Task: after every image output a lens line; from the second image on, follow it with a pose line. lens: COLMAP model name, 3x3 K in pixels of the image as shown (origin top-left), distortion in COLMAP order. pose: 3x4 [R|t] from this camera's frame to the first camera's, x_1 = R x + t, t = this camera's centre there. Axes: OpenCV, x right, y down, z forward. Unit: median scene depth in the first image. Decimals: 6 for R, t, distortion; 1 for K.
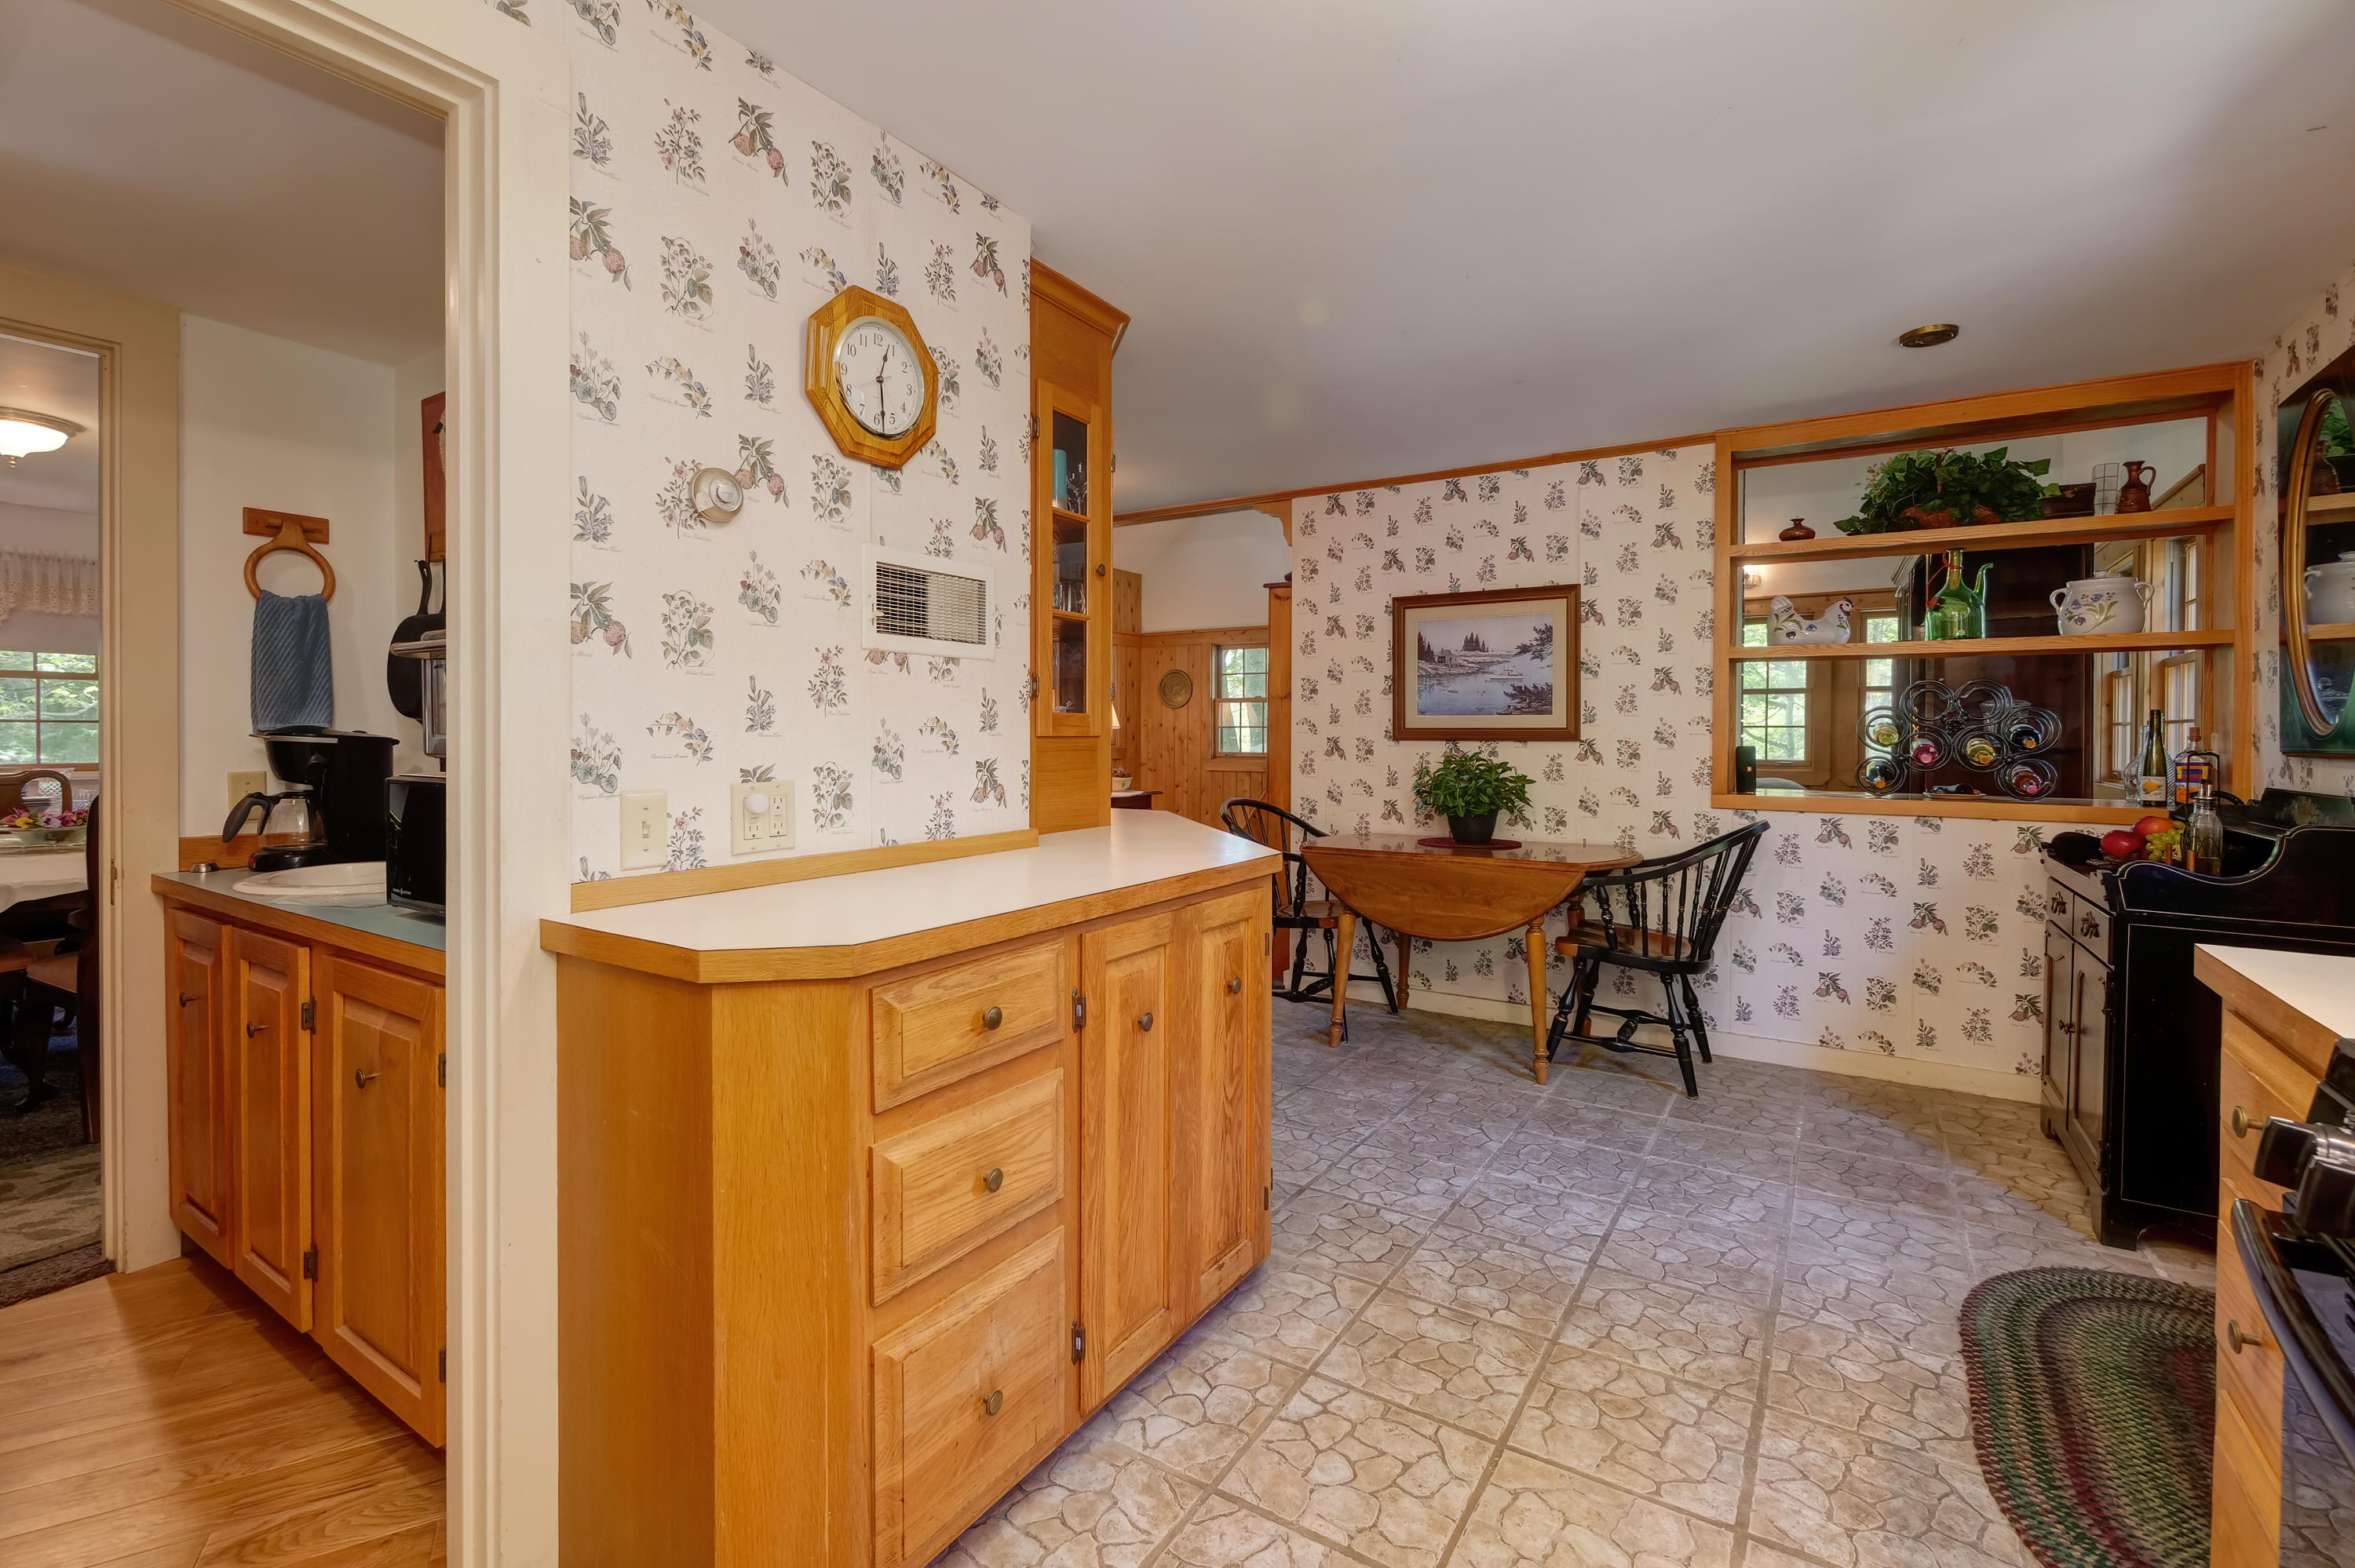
lens RADIAL K [[1047.7, 0, 1173.6], [0, 1047.7, 743.7], [0, 0, 1]] dist [-0.000639, 0.000057]
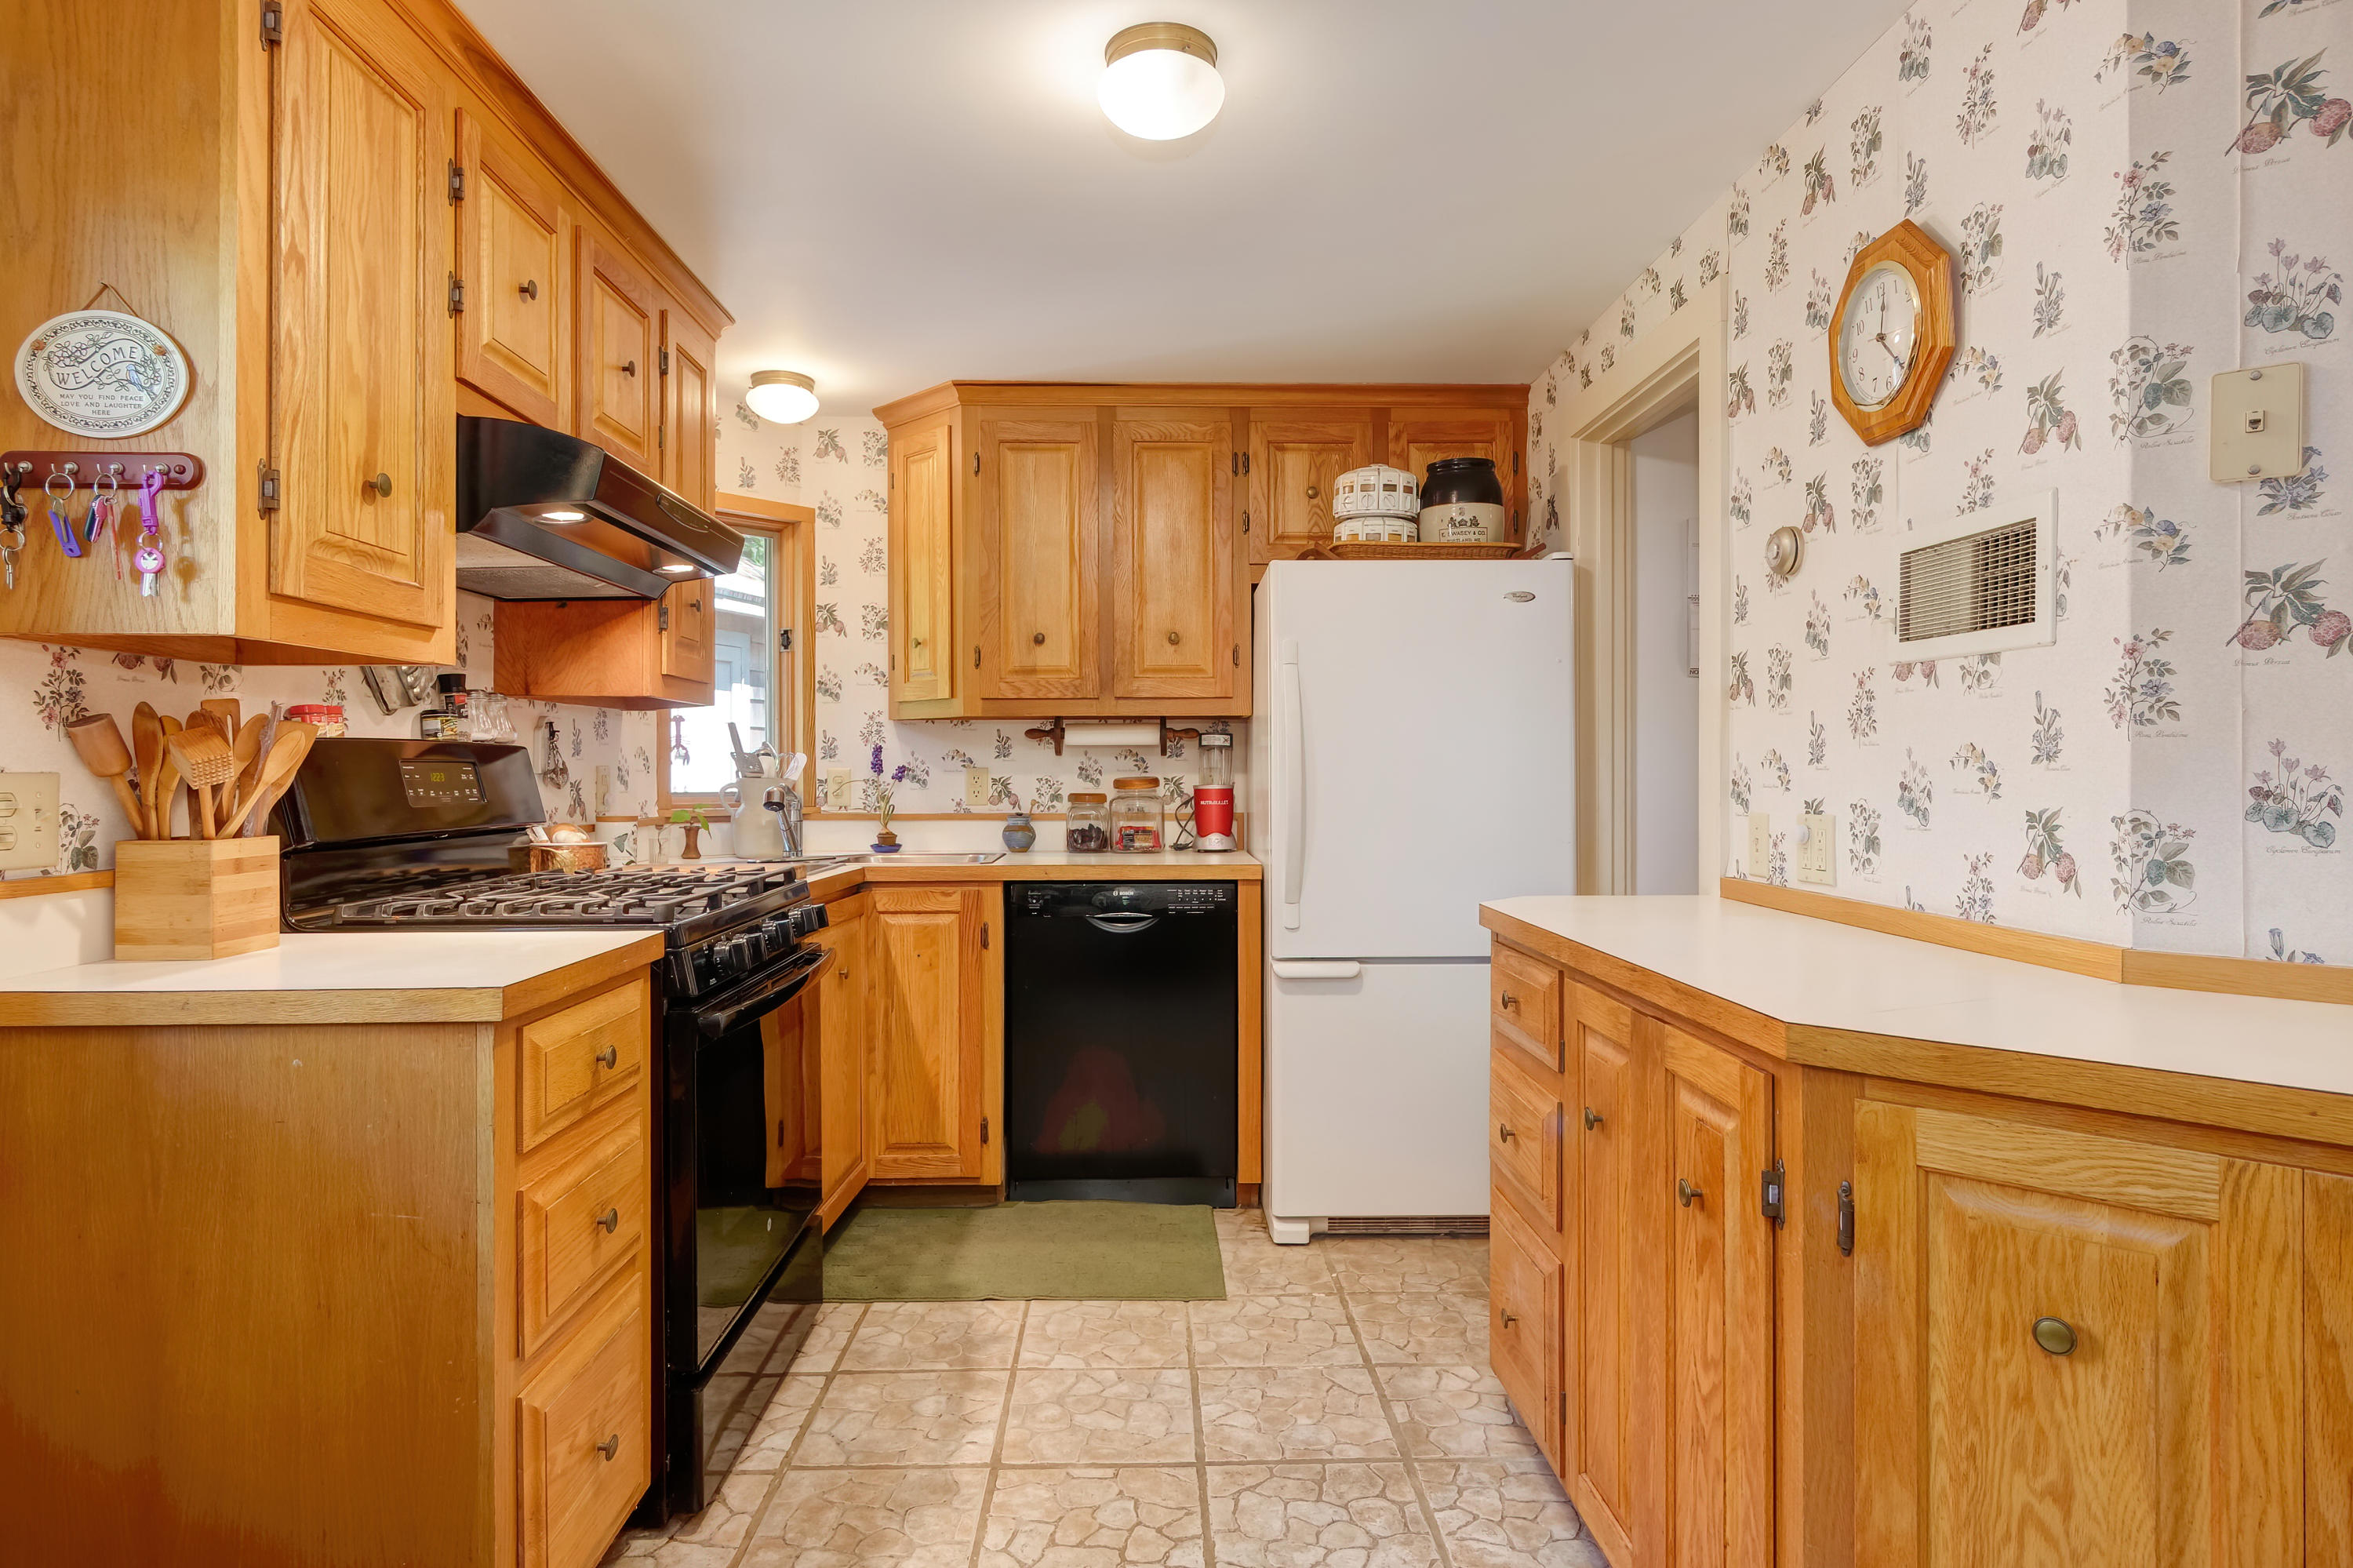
lens RADIAL K [[1277.9, 0, 1167.9], [0, 1277.9, 768.2], [0, 0, 1]] dist [0.004062, -0.000653]
pose [[-0.825492, 0.000656, -0.564414, 0.735409], [-0.005097, 0.999950, 0.008617, -0.014220], [0.564391, 0.009990, -0.825447, 1.485121]]
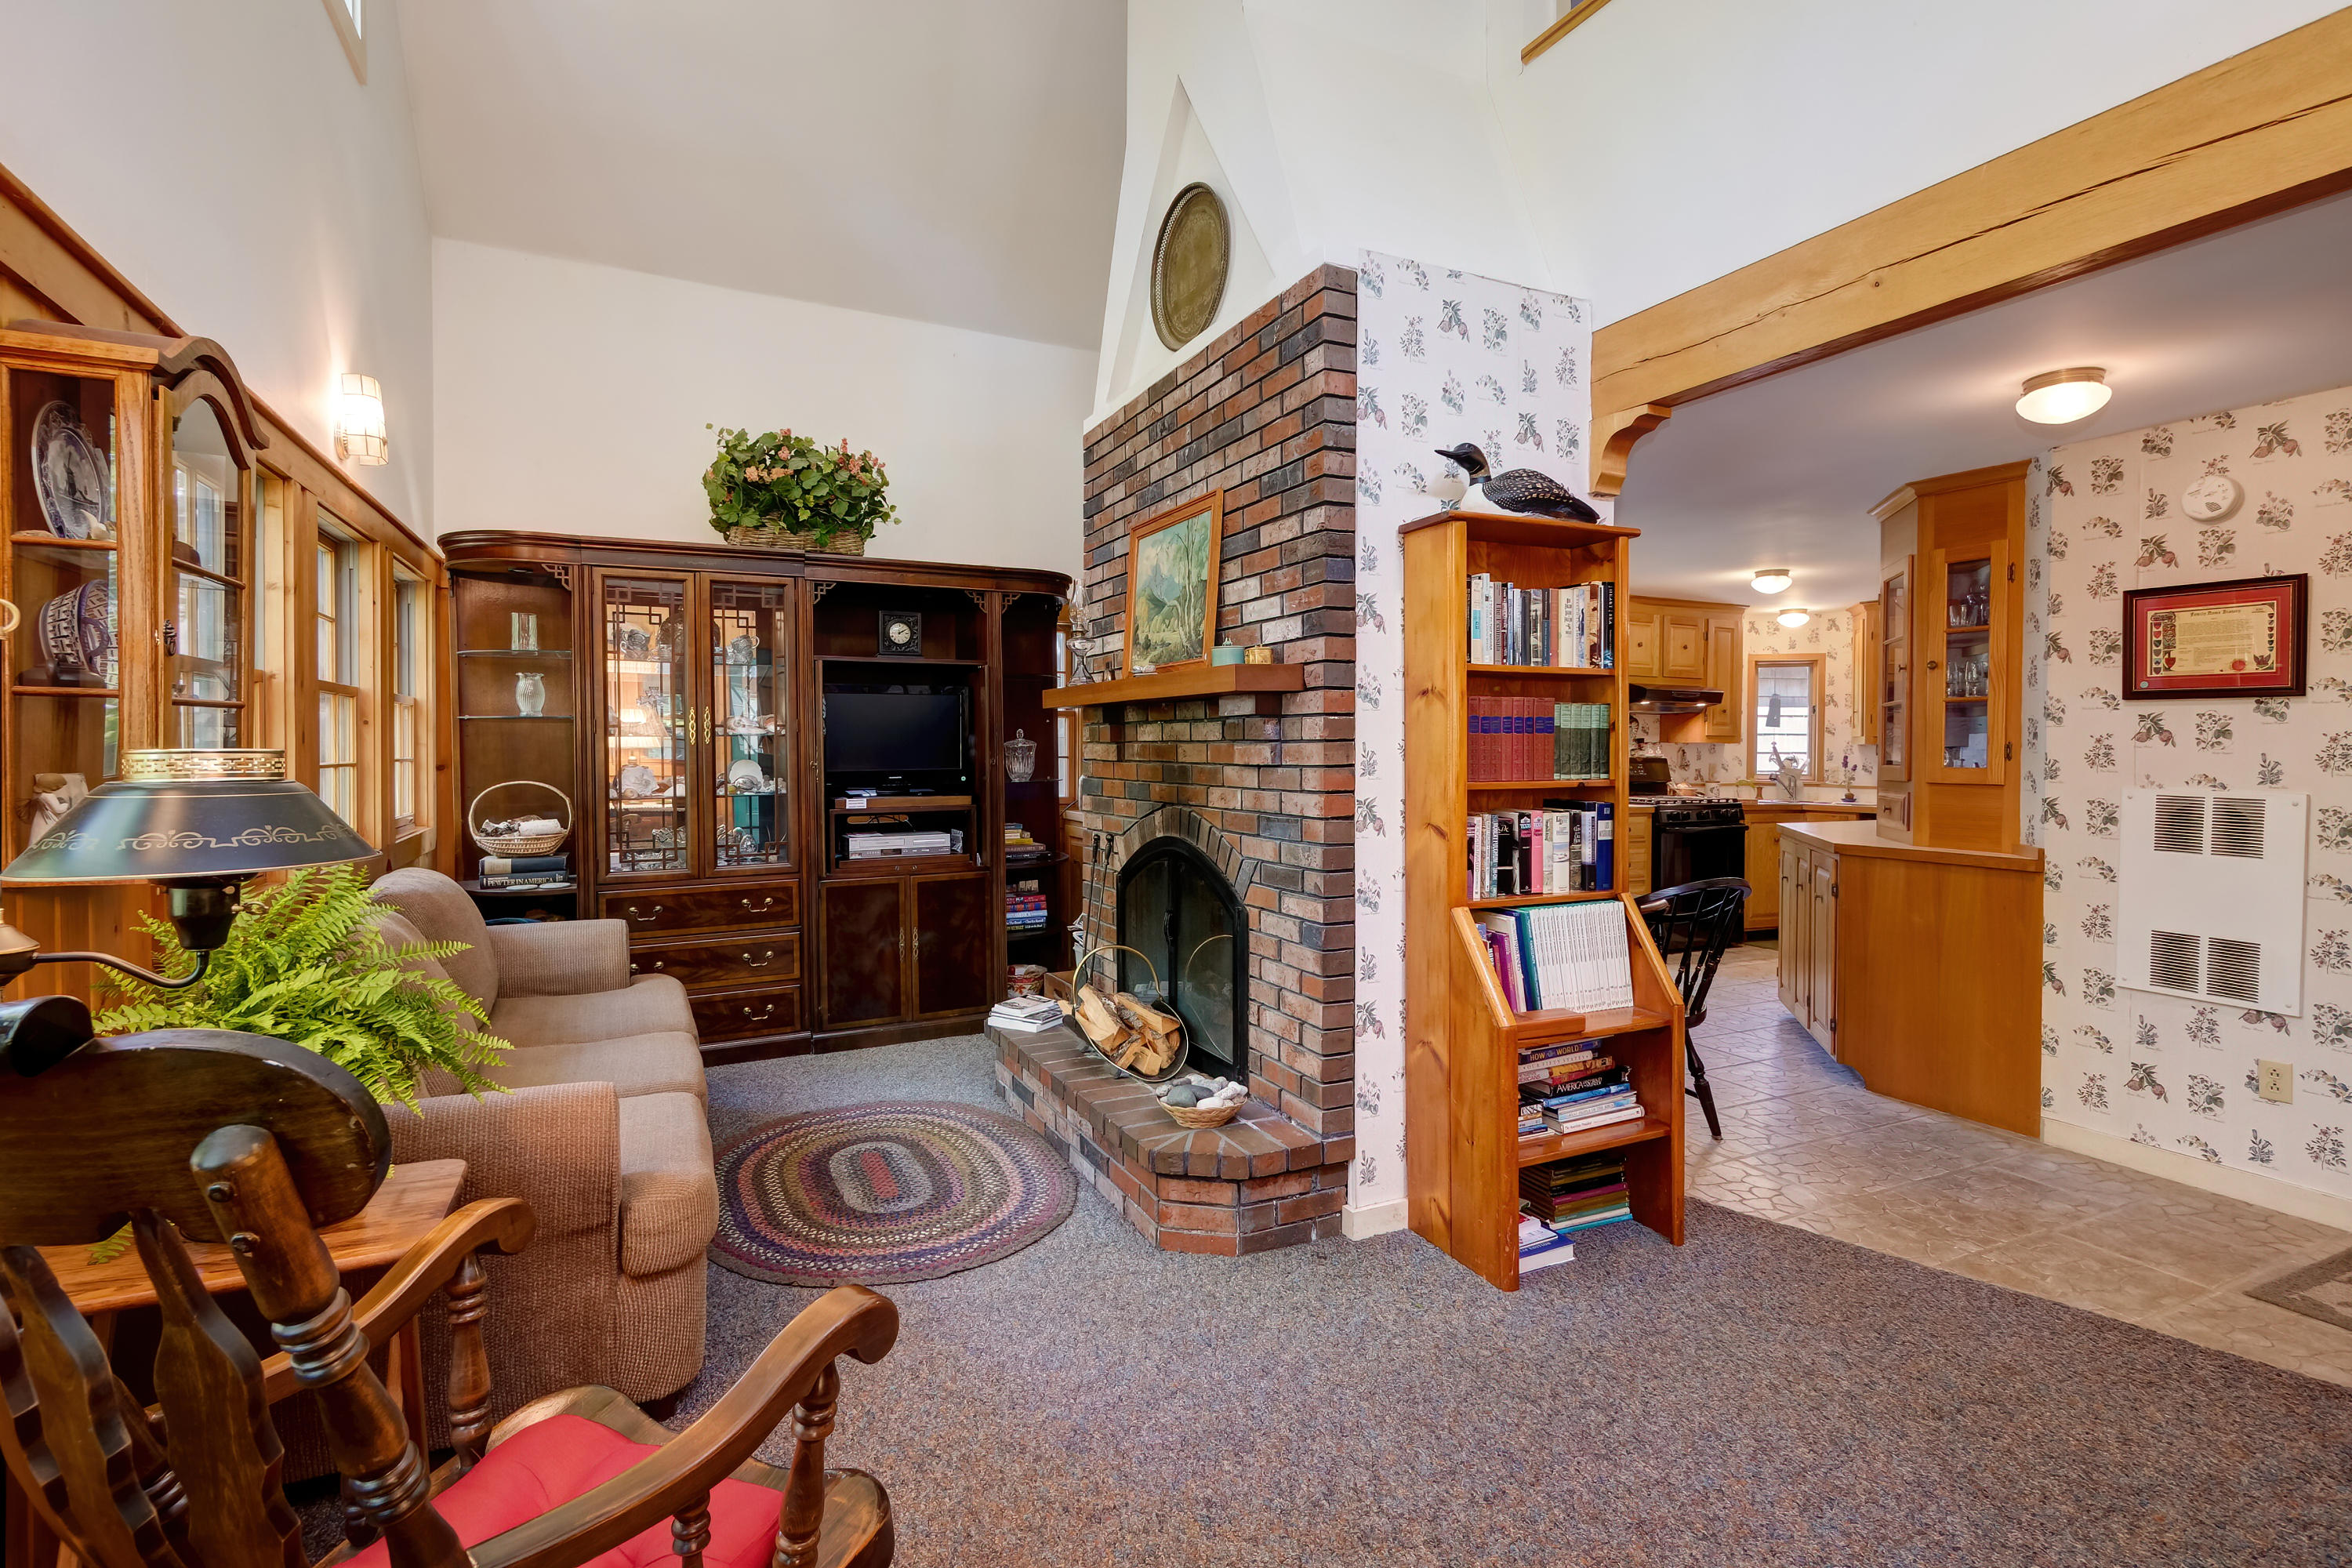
lens RADIAL K [[1110.6, 0, 1176.0], [0, 1110.6, 784.0], [0, 0, 1]] dist [0.000301, -0.000367]
pose [[-0.855308, -0.018551, 0.517788, -0.029952], [0.004039, 0.999090, 0.042467, -0.107129], [-0.518104, 0.038413, -0.854455, 4.250034]]
